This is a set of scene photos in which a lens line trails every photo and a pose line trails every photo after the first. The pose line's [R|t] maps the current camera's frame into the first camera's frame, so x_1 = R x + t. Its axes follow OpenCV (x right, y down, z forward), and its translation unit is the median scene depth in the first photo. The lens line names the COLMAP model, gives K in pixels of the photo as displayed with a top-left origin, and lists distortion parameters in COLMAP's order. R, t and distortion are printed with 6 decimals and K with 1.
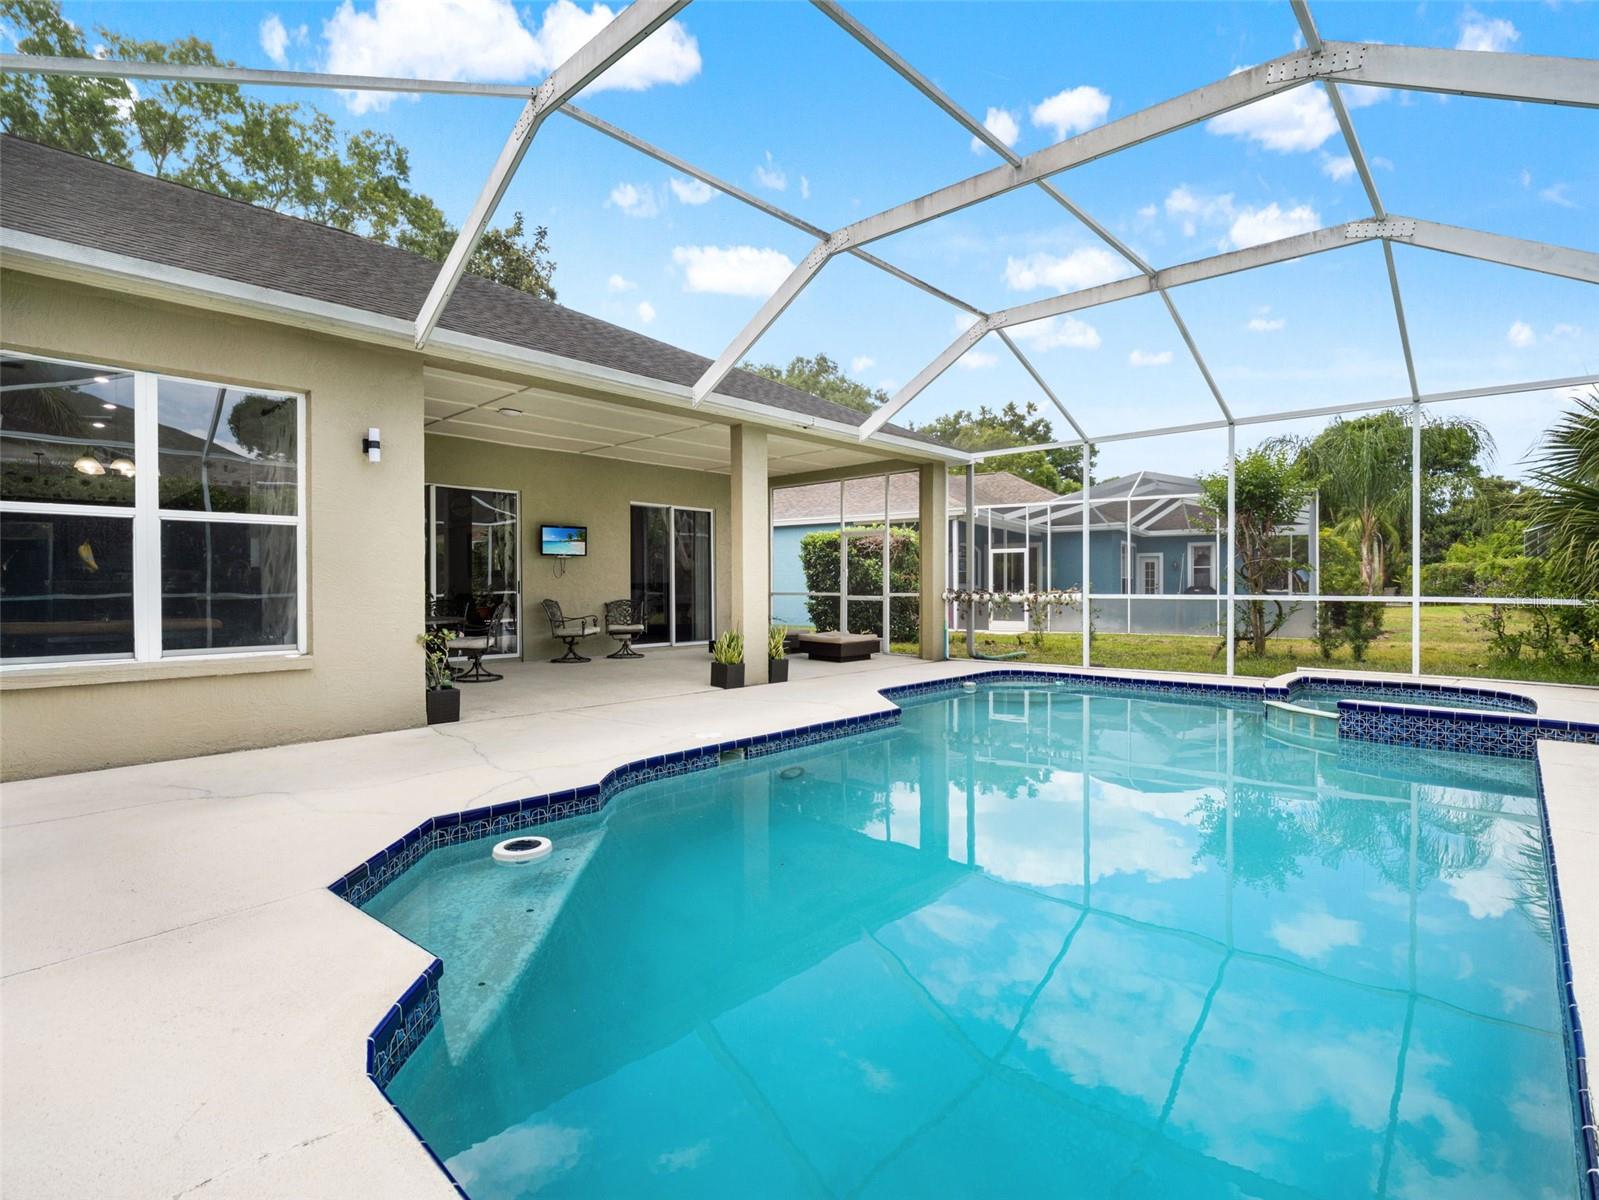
lens RADIAL K [[760.5, 0, 798.8], [0, 760.5, 582.0], [0, 0, 1]] dist [-0.028292, -0.000040]
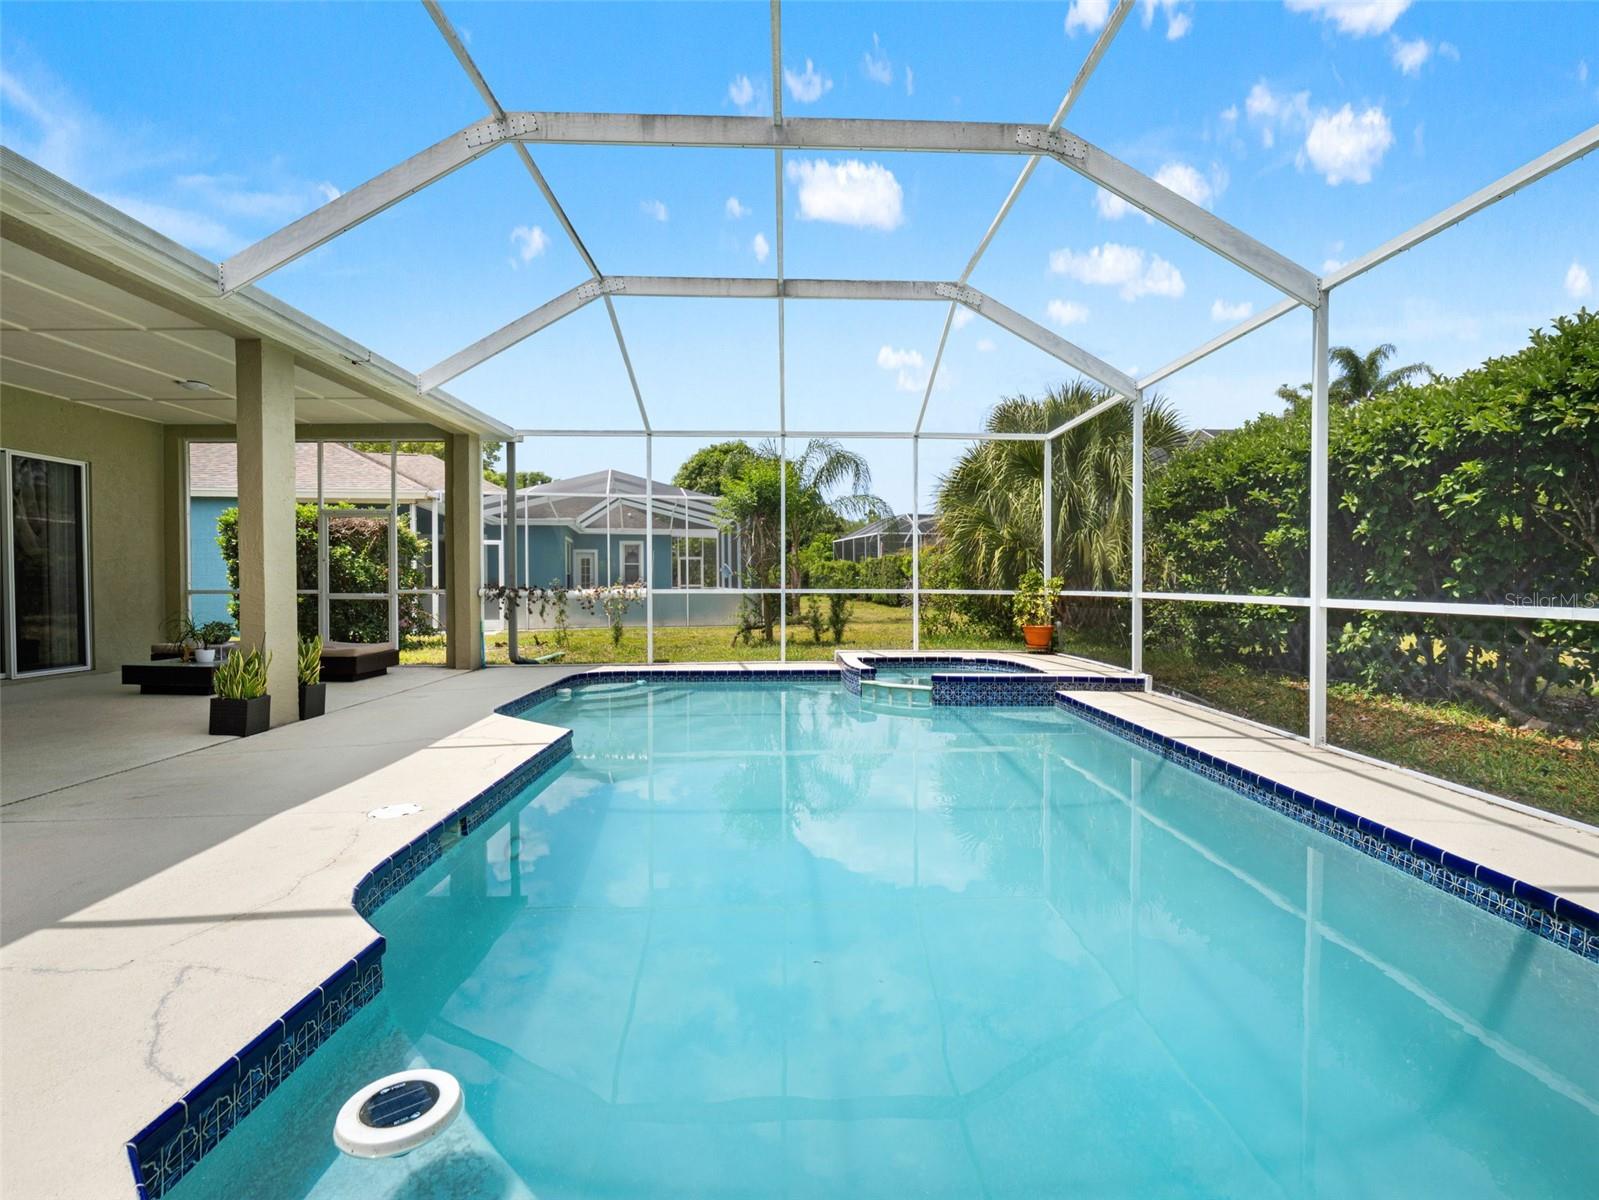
lens RADIAL K [[761.7, 0, 826.7], [0, 761.7, 594.5], [0, 0, 1]] dist [-0.008947, -0.000843]
pose [[0.710503, -0.012549, 0.703582, -0.167786], [-0.002927, 0.999780, 0.020788, 0.001220], [-0.703688, -0.016829, 0.710310, 0.148274]]
